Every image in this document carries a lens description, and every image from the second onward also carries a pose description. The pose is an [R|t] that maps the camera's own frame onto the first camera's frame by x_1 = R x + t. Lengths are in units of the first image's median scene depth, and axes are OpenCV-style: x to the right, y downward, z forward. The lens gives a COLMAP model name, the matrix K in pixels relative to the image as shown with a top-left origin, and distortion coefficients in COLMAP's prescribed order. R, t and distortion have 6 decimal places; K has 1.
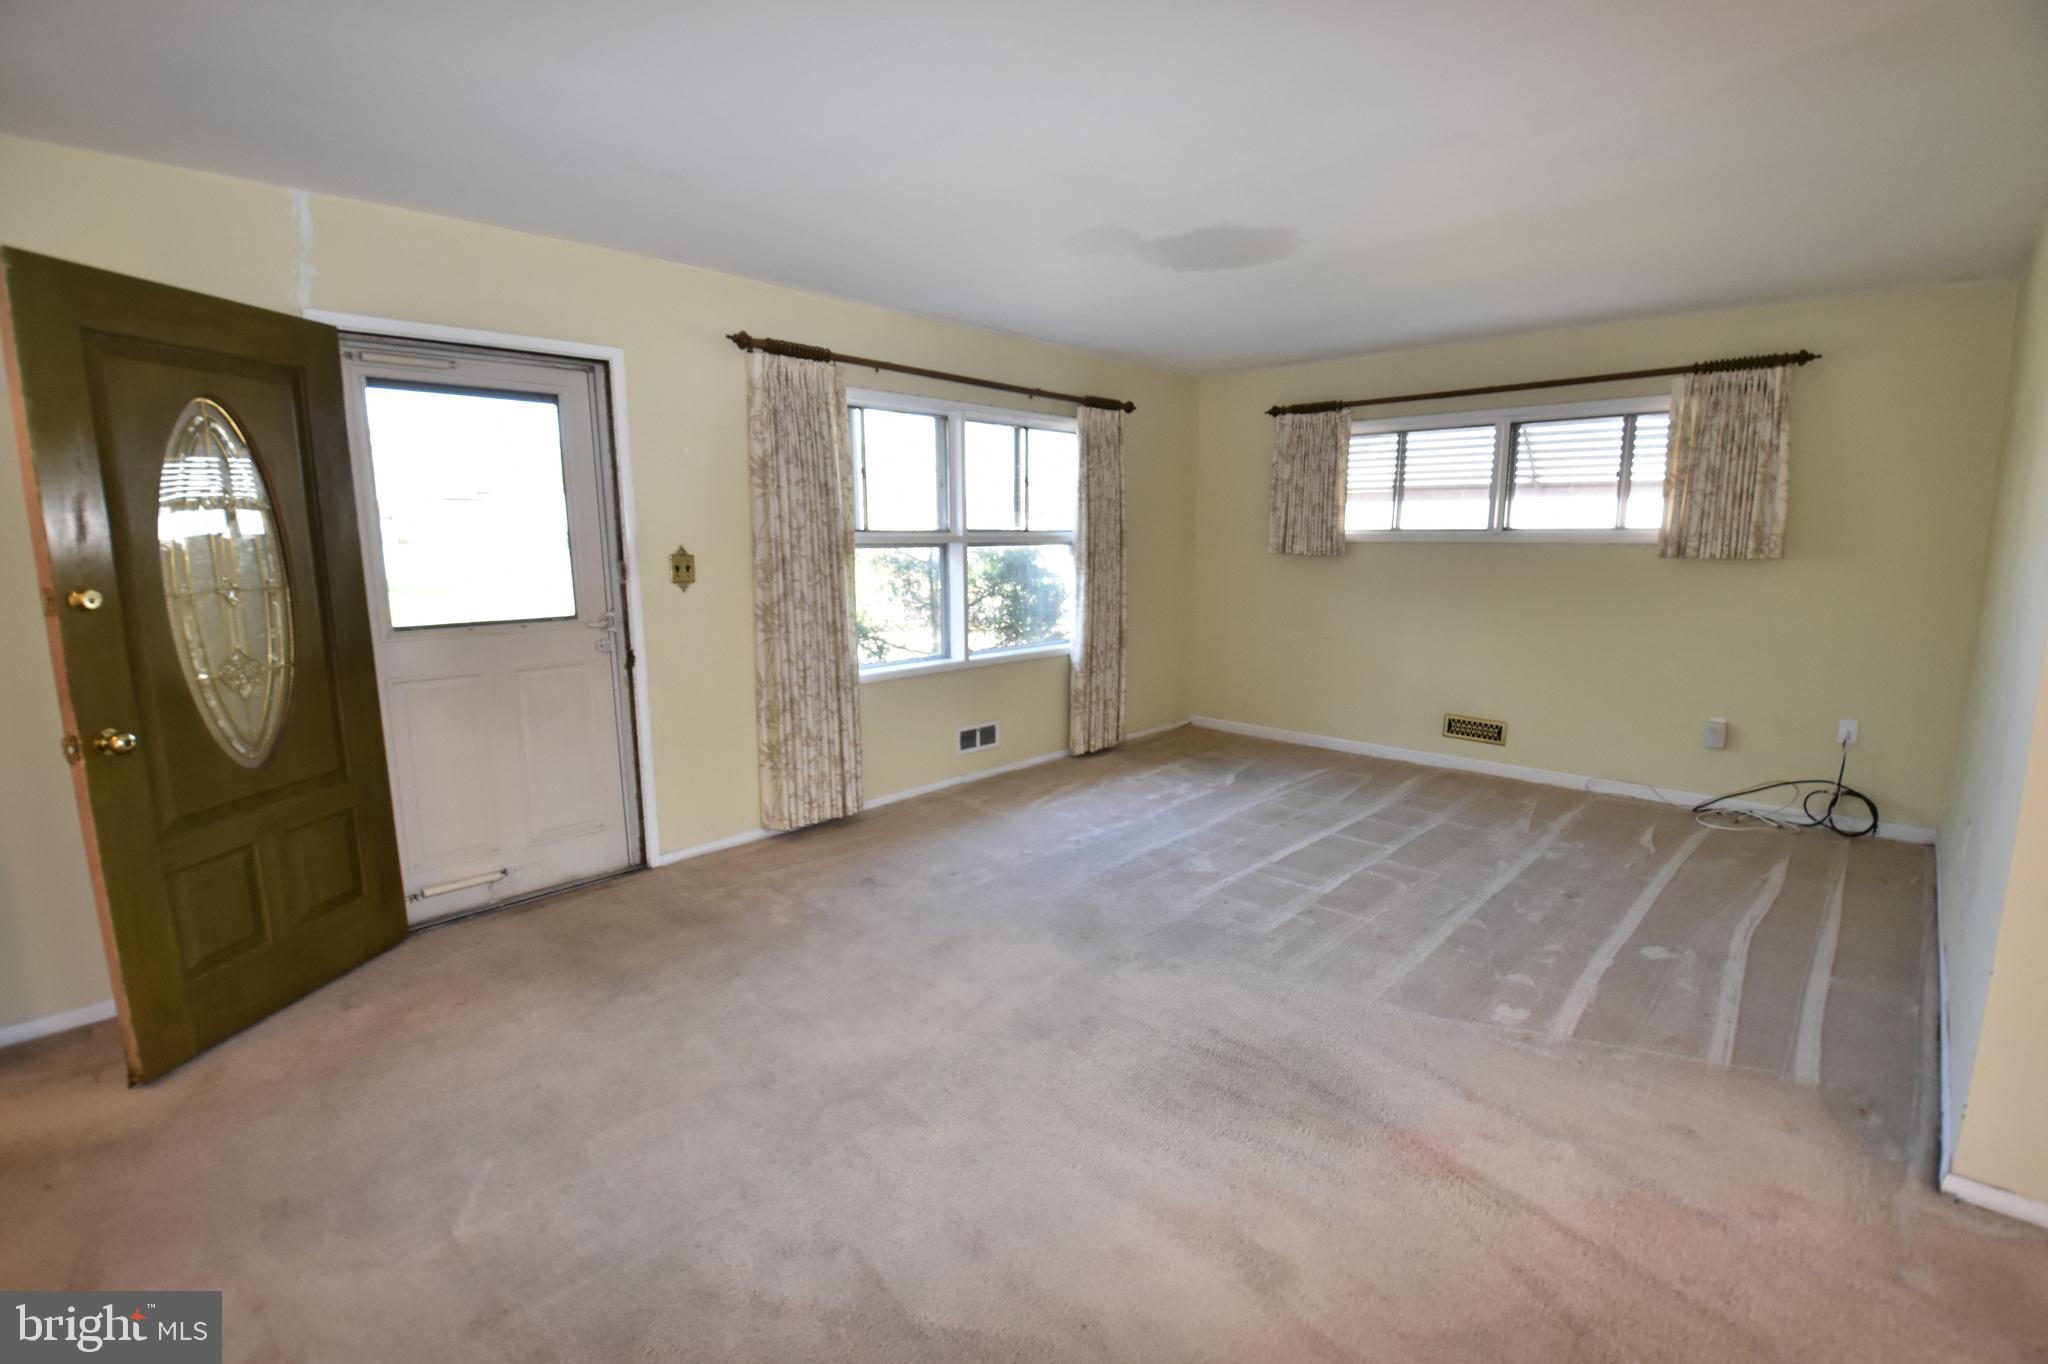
lens RADIAL K [[932.1, 0, 1003.1], [0, 932.1, 706.9], [0, 0, 1]] dist [-0.002694, -0.015824]
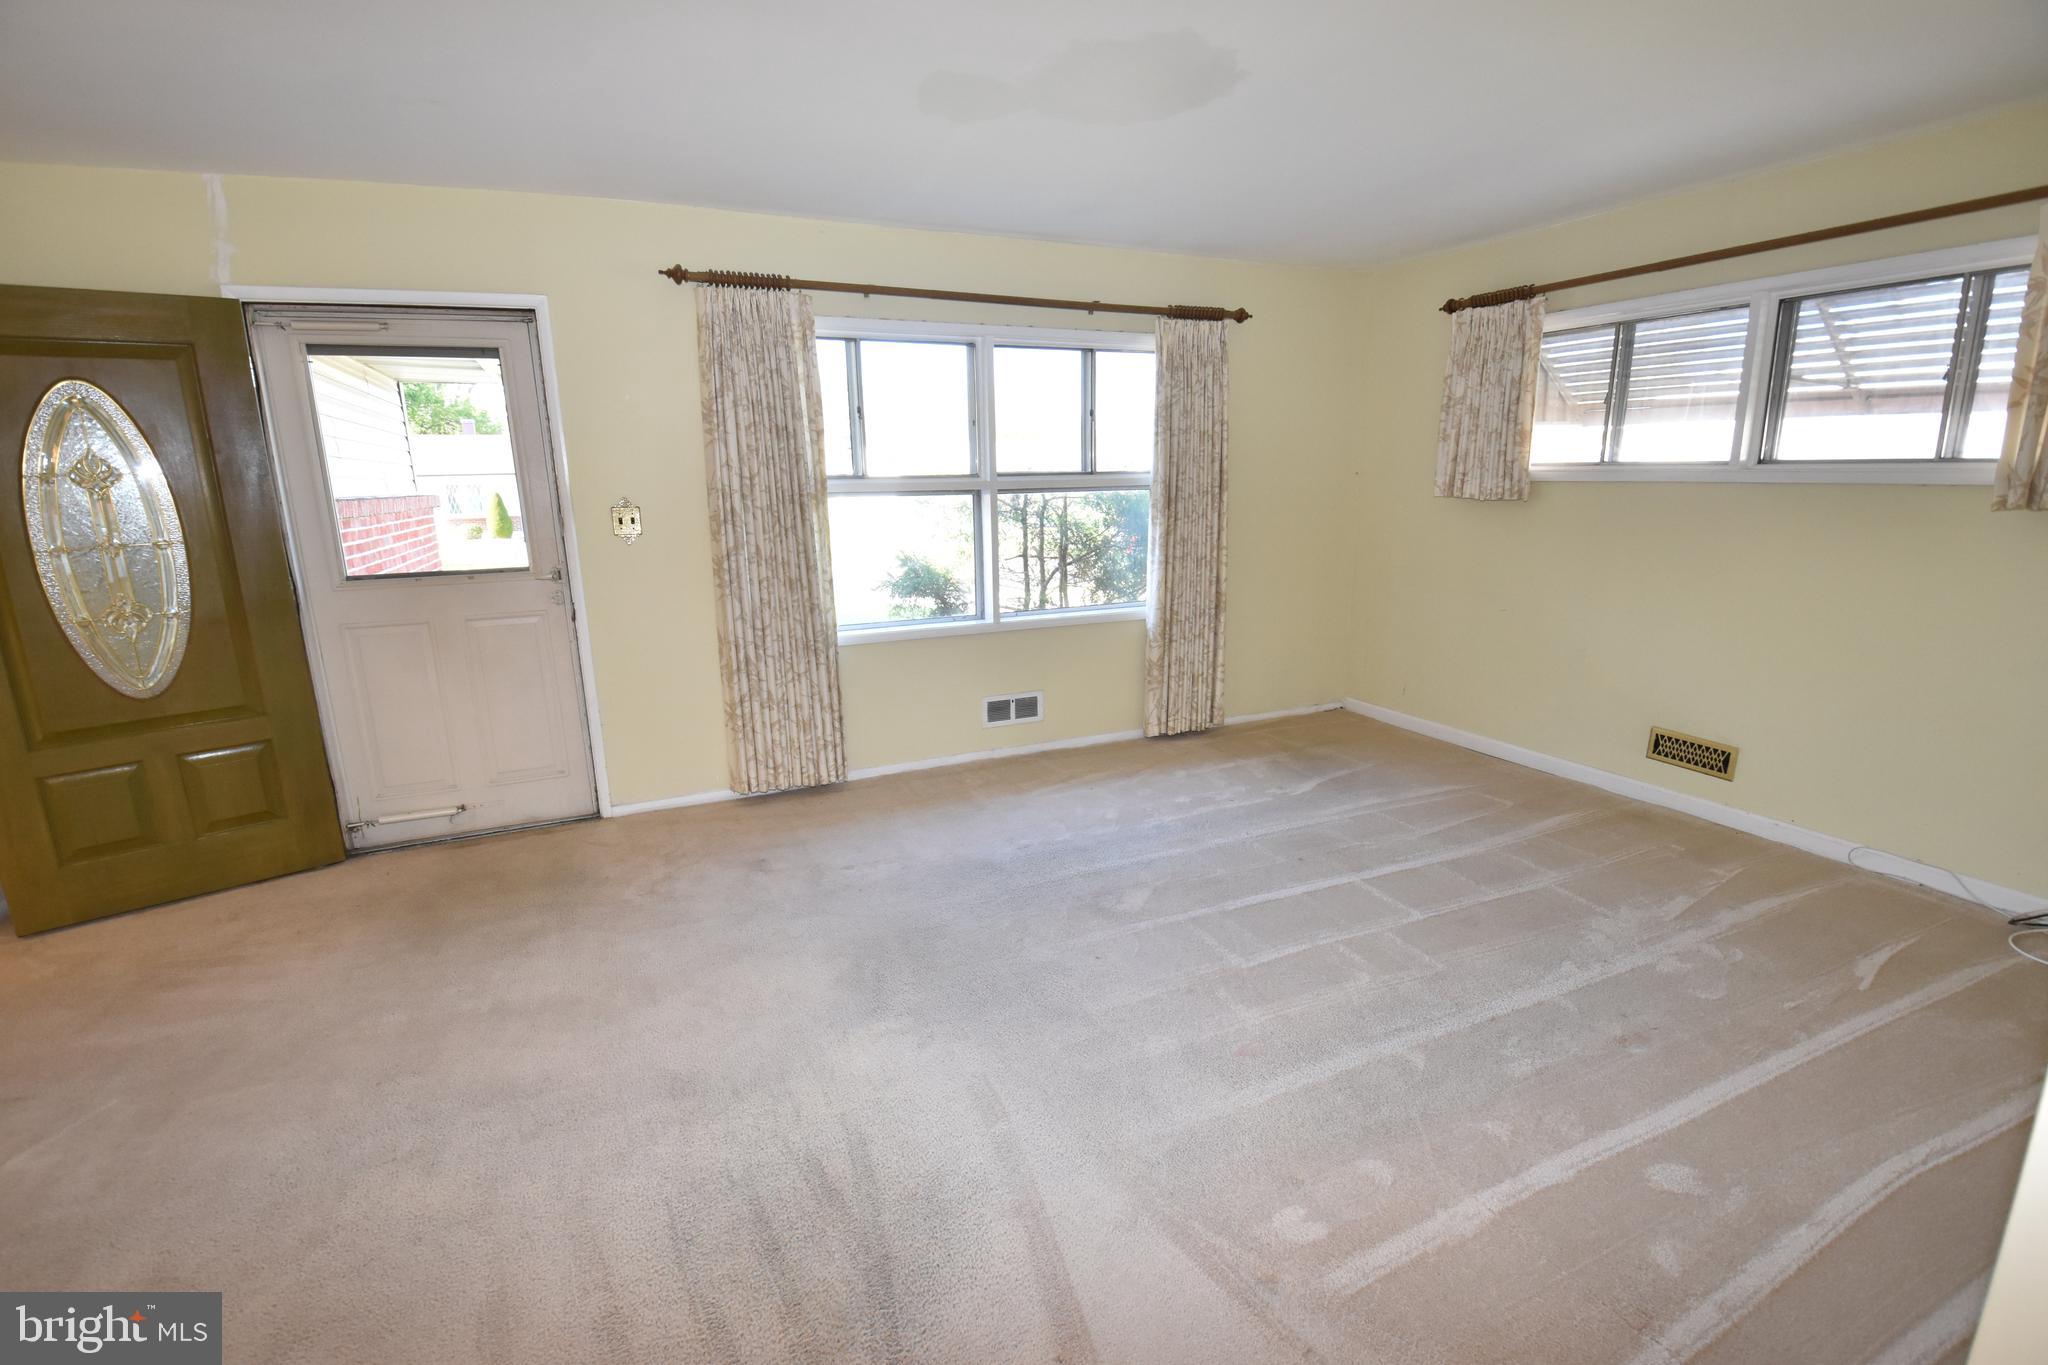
lens RADIAL K [[932.1, 0, 1012.0], [0, 932.1, 705.0], [0, 0, 1]] dist [-0.002694, -0.015824]
pose [[0.925811, 0.078366, -0.369775, 0.370093], [-0.054226, 0.995689, 0.075249, -0.046833], [0.374077, -0.049614, 0.926069, 0.215903]]
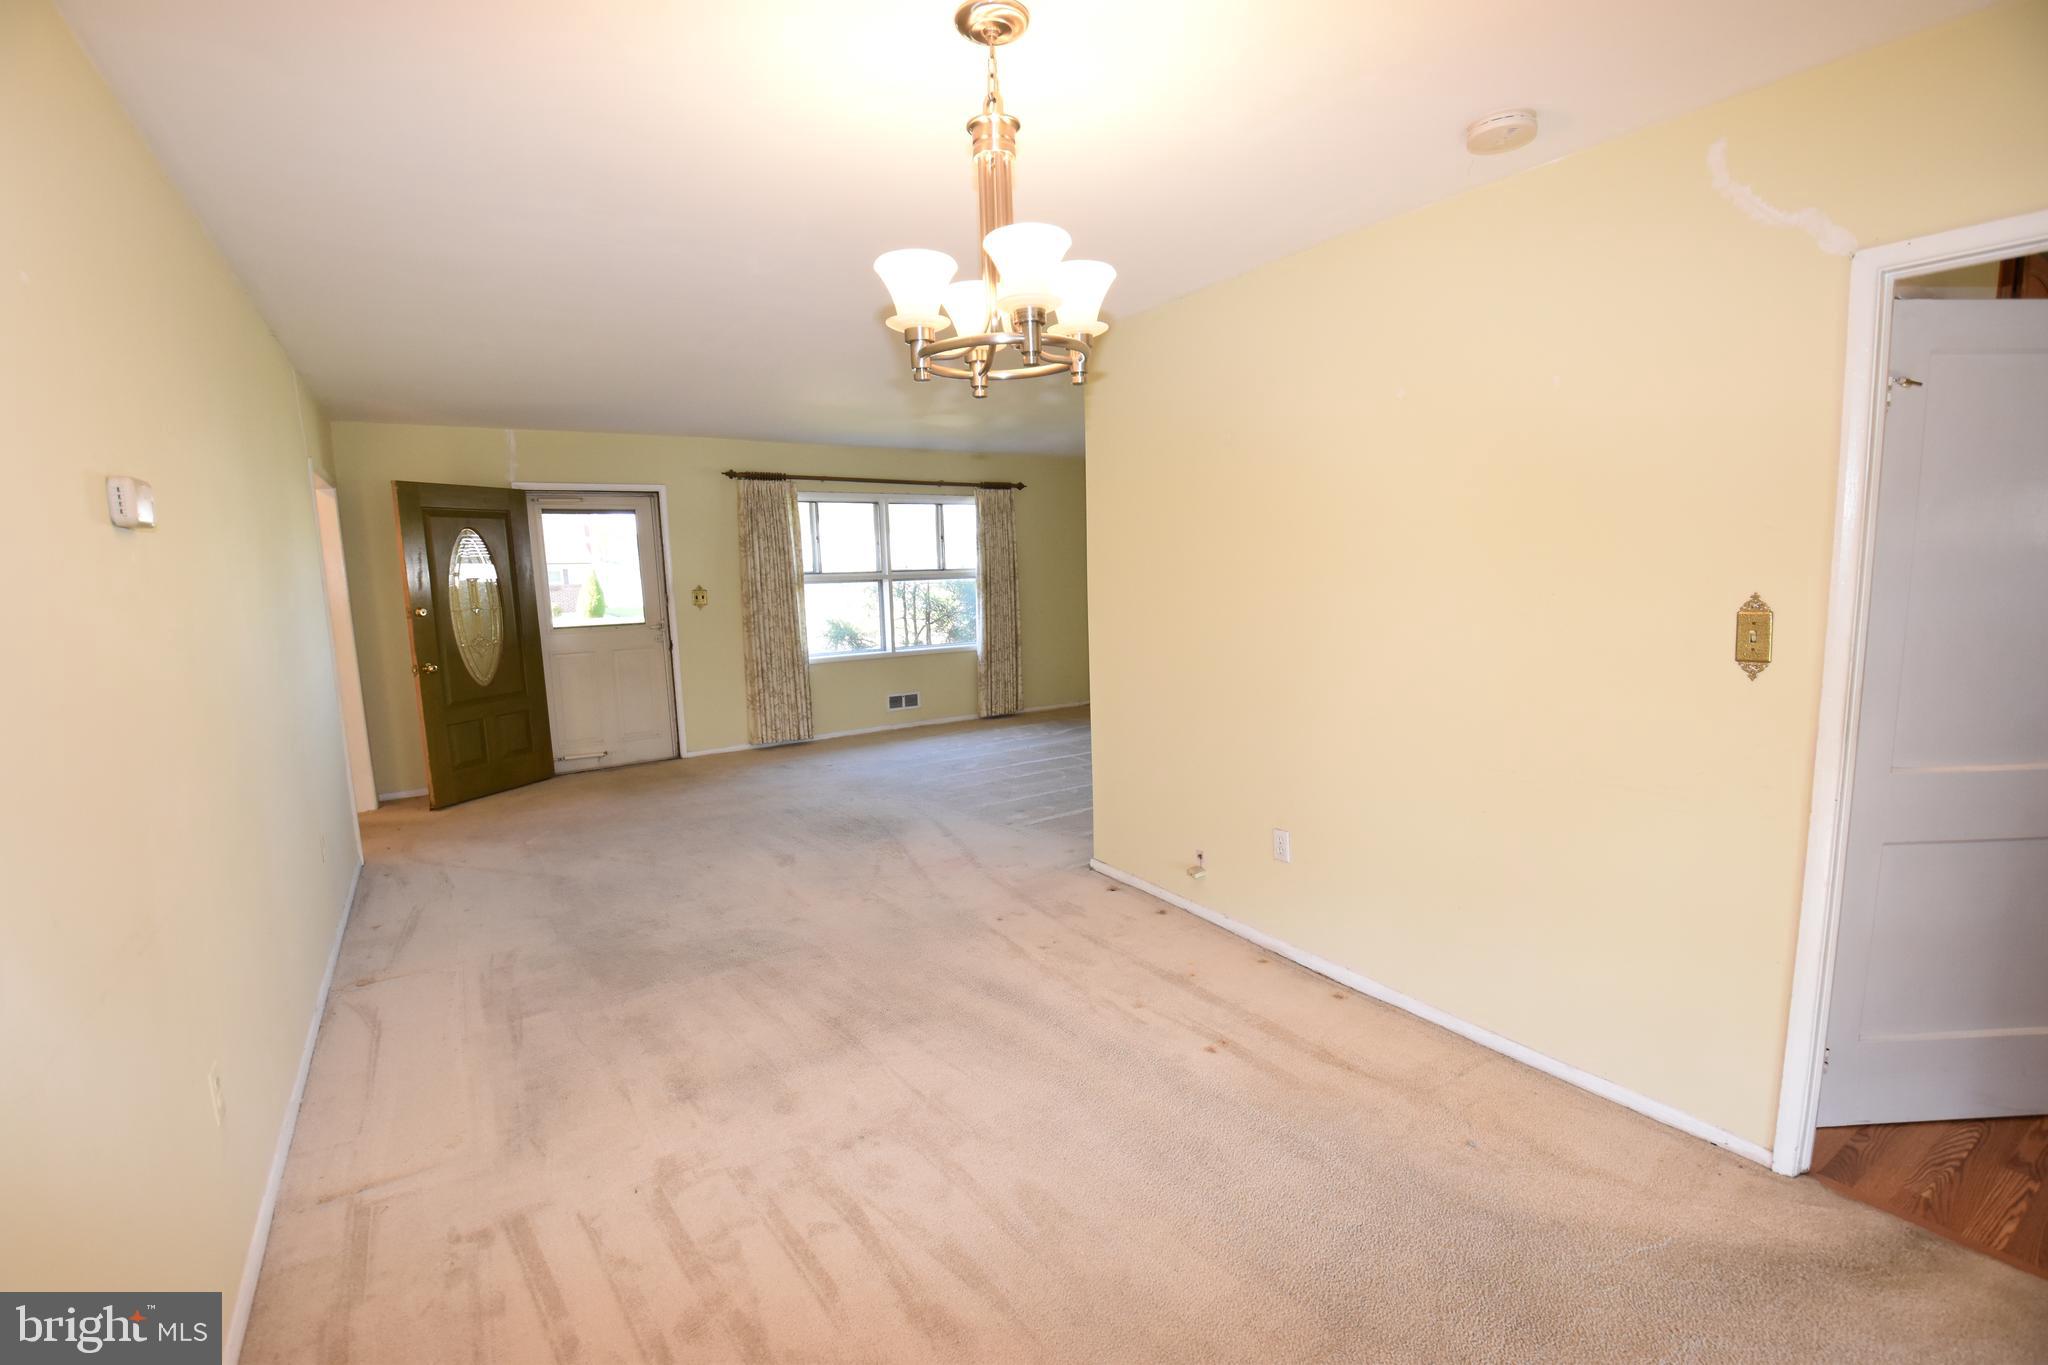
lens RADIAL K [[932.1, 0, 1023.7], [0, 932.1, 710.3], [0, 0, 1]] dist [-0.002694, -0.015824]
pose [[0.975309, 0.016540, -0.220226, 0.638206], [-0.020755, 0.999643, -0.016836, 0.086766], [0.219868, 0.020991, 0.975304, -0.608095]]
